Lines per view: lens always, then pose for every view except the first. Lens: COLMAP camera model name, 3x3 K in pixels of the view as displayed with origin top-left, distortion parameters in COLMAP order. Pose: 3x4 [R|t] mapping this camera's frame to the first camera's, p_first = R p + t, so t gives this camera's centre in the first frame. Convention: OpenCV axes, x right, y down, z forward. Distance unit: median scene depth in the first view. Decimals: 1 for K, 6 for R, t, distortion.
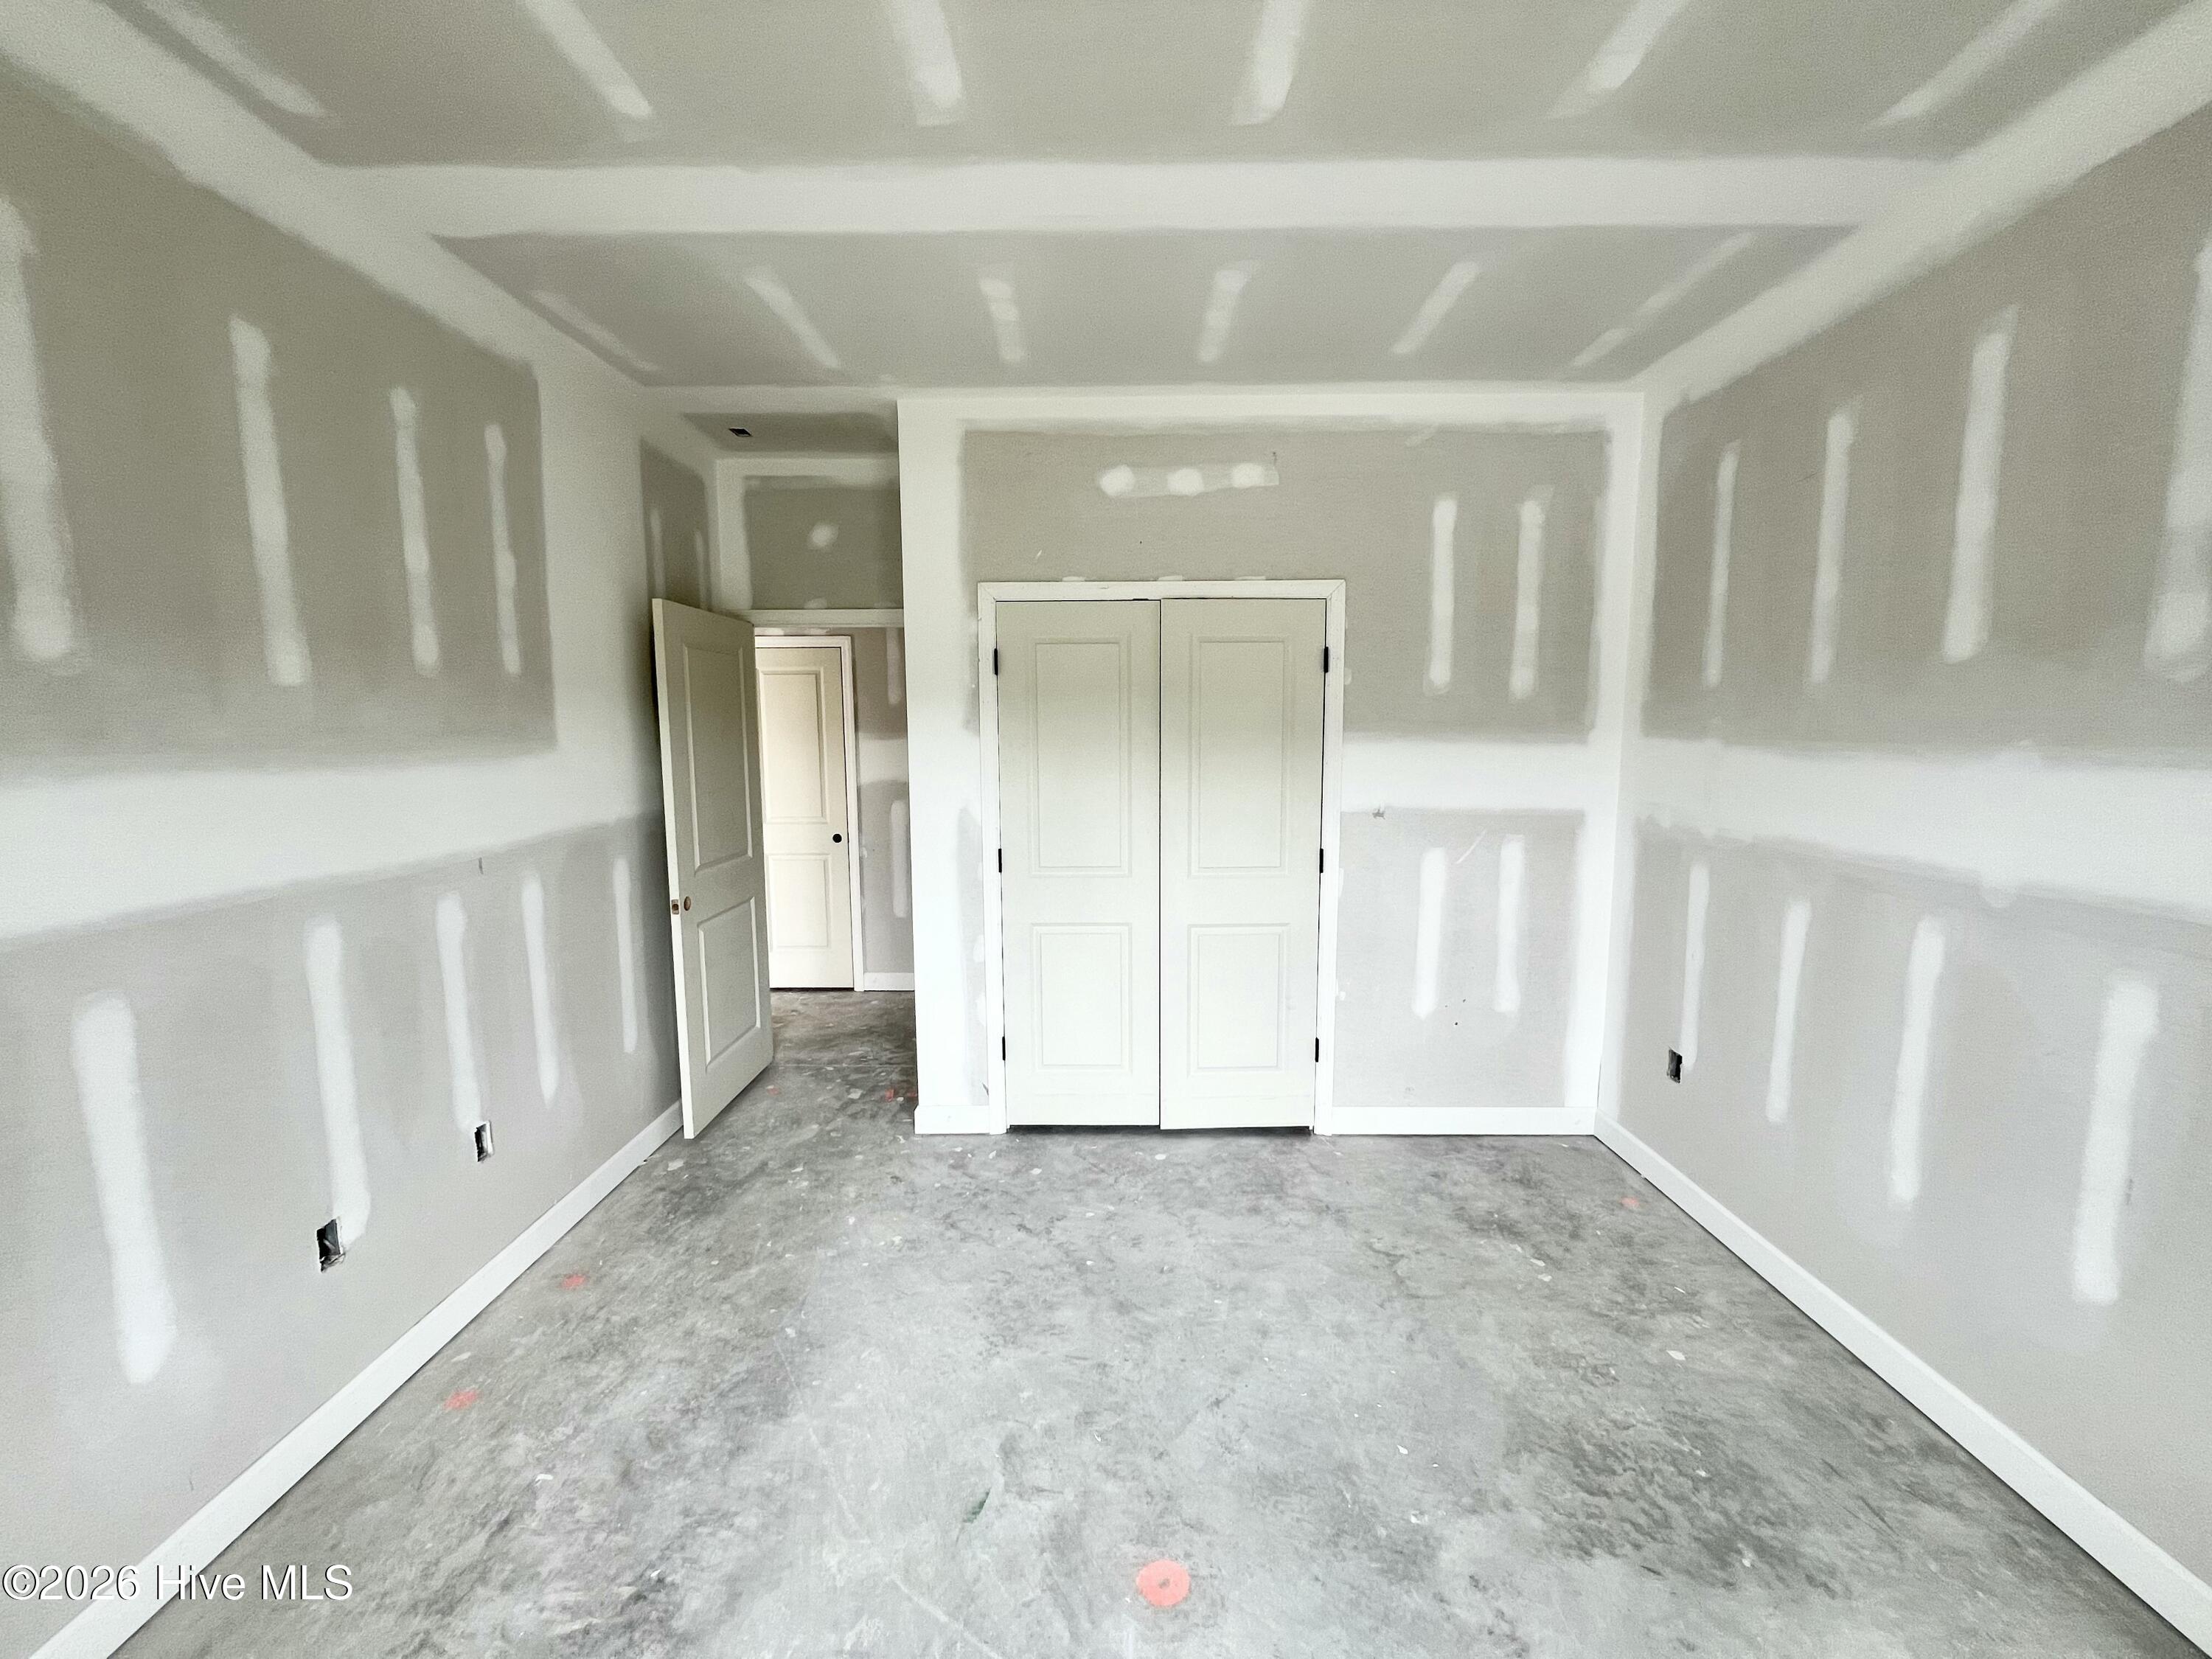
lens RADIAL K [[886.3, 0, 1106.0], [0, 886.3, 829.5], [0, 0, 1]] dist [0.000176, -0.000104]
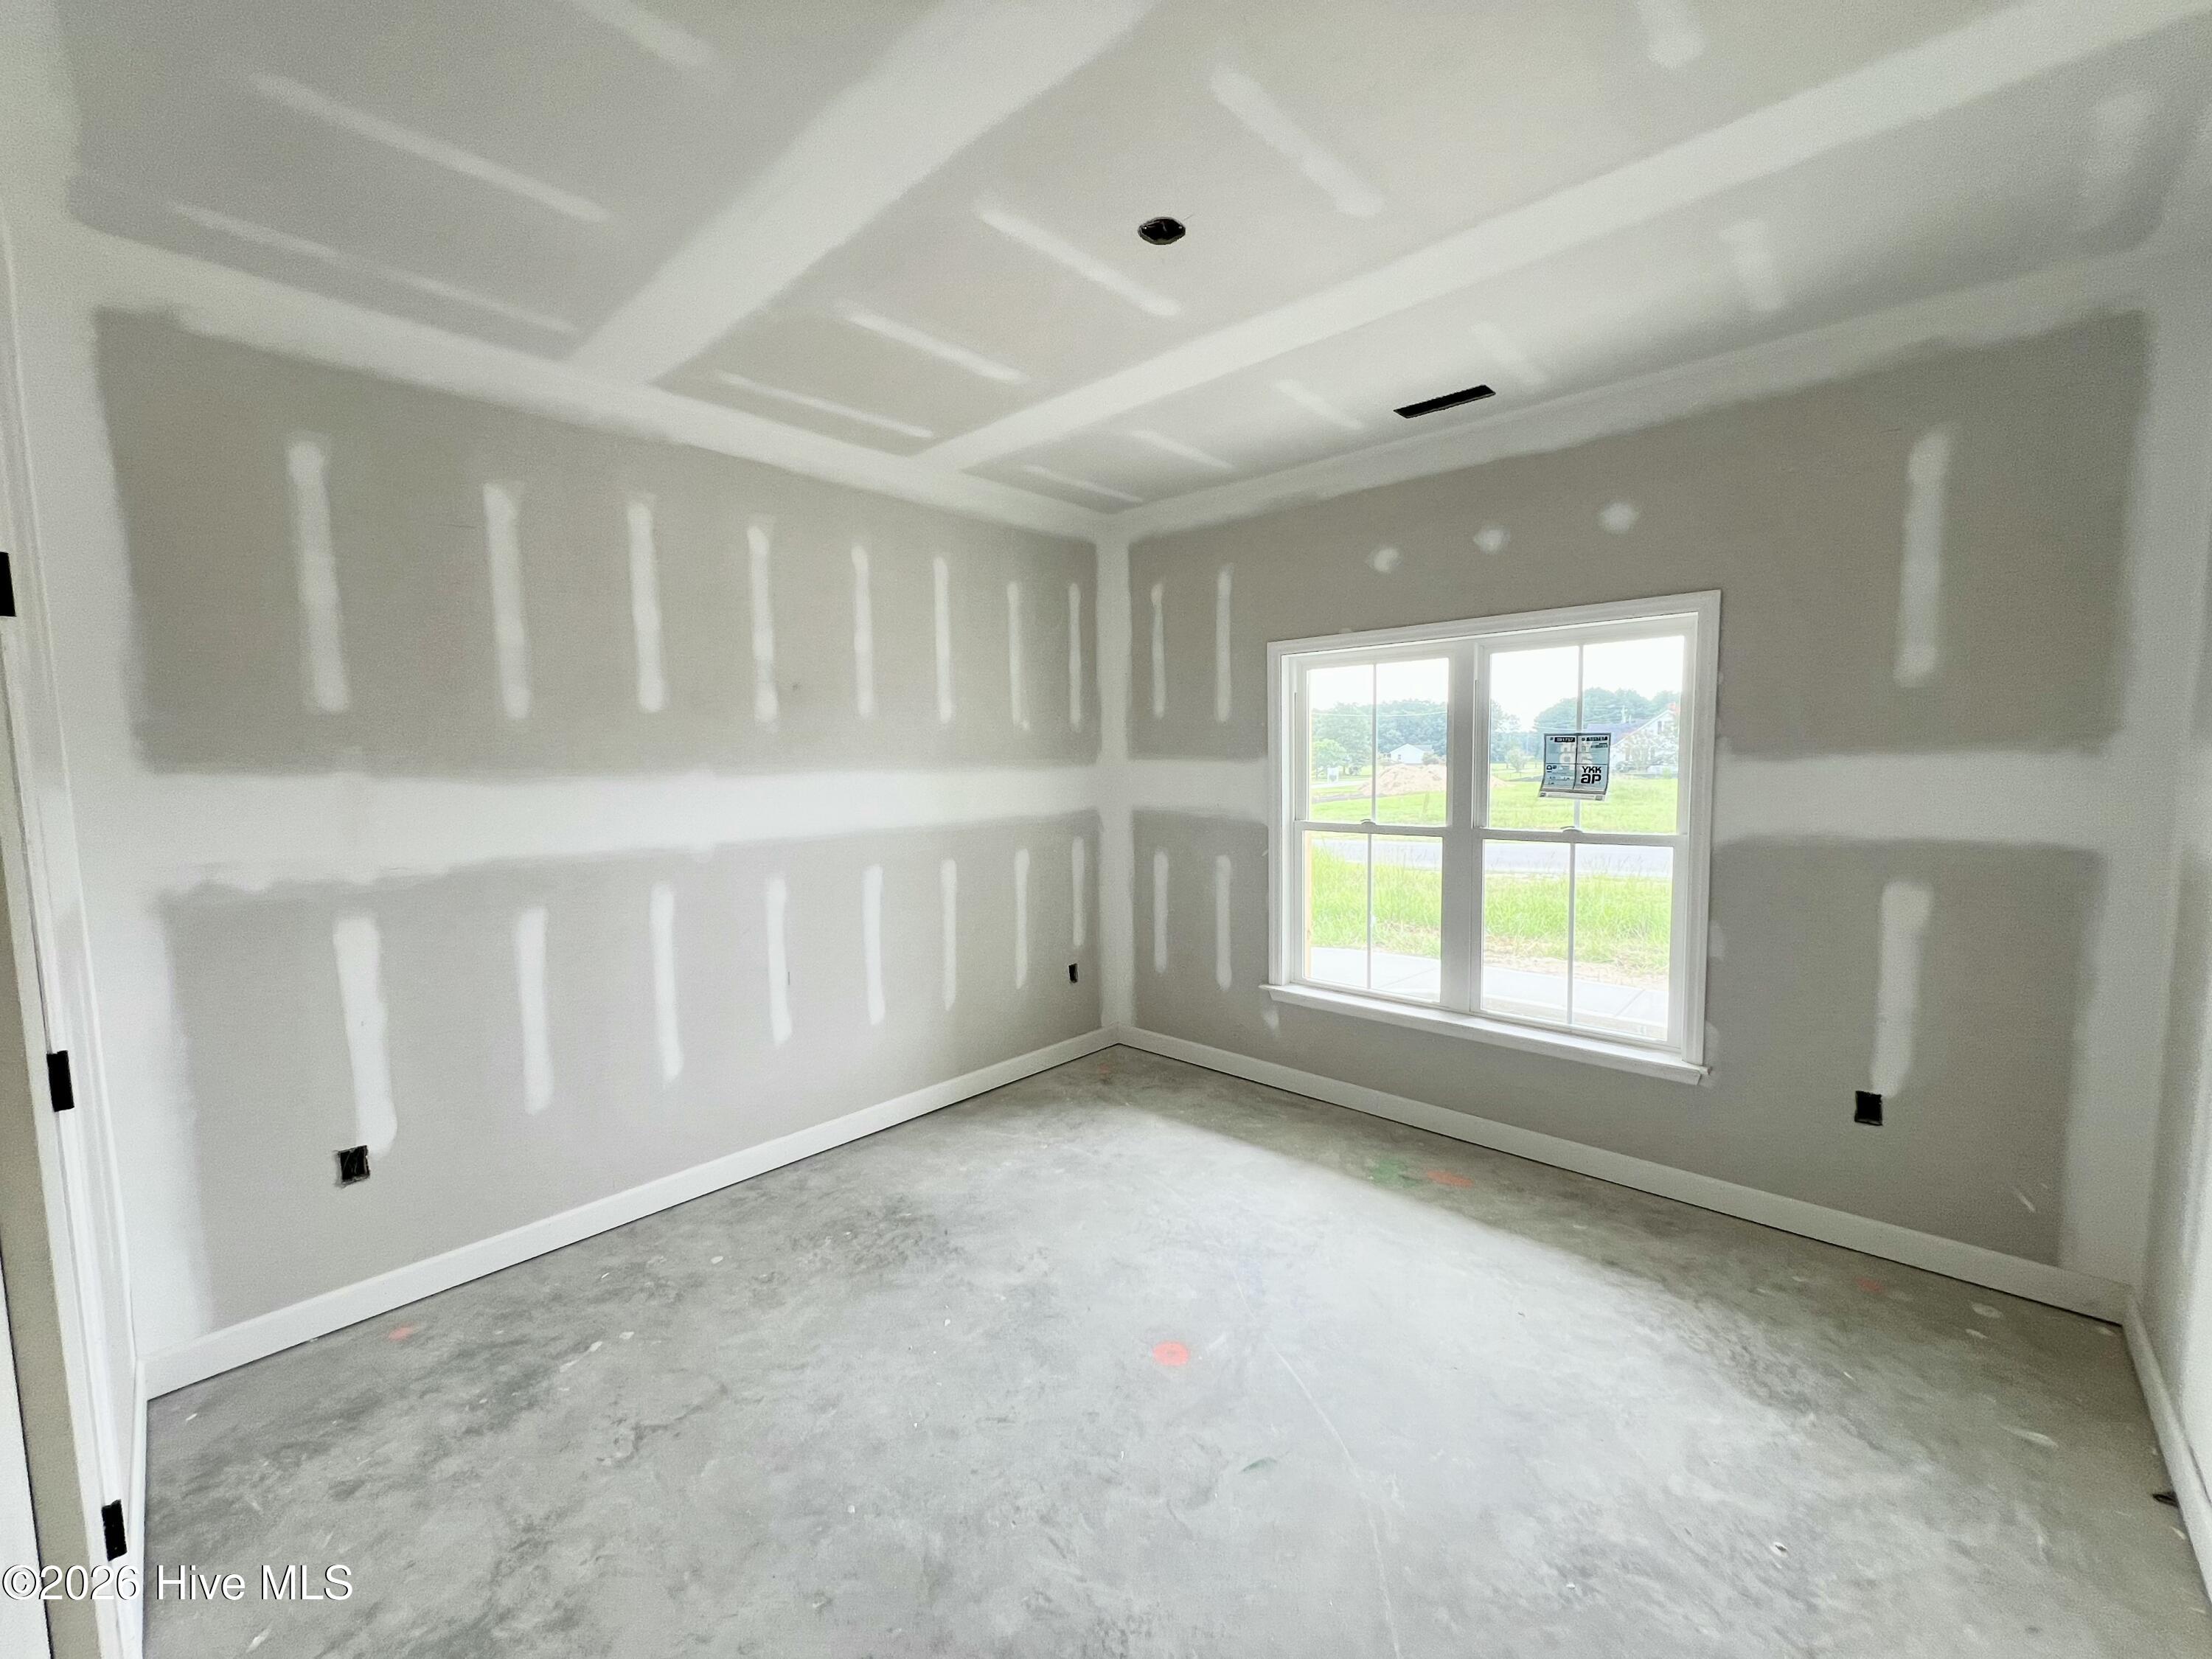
lens RADIAL K [[886.3, 0, 1106.0], [0, 886.3, 829.5], [0, 0, 1]] dist [0.000176, -0.000104]
pose [[-0.740199, -0.042476, 0.671045, -0.517825], [0.092517, 0.982076, 0.164216, -0.137997], [-0.665992, 0.183636, -0.723002, 1.307108]]
